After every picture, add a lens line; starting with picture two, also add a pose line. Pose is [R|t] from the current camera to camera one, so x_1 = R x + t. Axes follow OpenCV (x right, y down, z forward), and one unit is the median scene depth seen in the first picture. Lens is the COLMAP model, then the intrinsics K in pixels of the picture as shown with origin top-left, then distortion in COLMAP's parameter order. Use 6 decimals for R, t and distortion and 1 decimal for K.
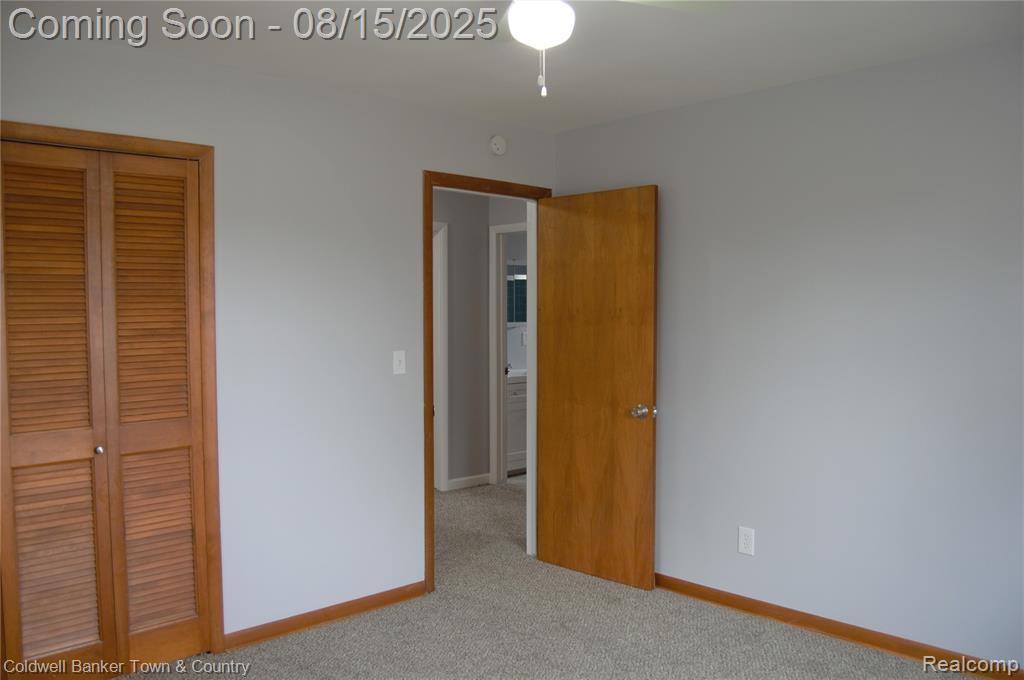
lens RADIAL K [[814.3, 0, 512.0], [0, 814.3, 340.0], [0, 0, 1]] dist [-0.090895, 0.038355]
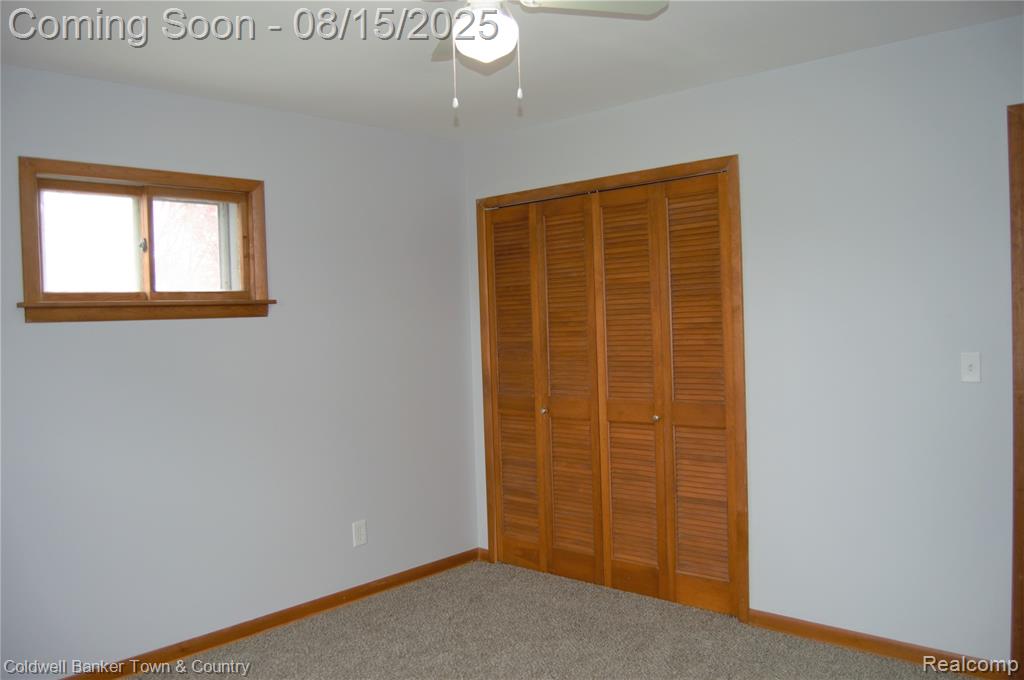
lens RADIAL K [[814.3, 0, 512.0], [0, 814.3, 340.0], [0, 0, 1]] dist [-0.090895, 0.038355]
pose [[0.078161, 0.028797, -0.996525, 0.718325], [-0.002367, 0.999585, 0.028700, -0.022474], [0.996938, 0.000115, 0.078197, 0.633489]]
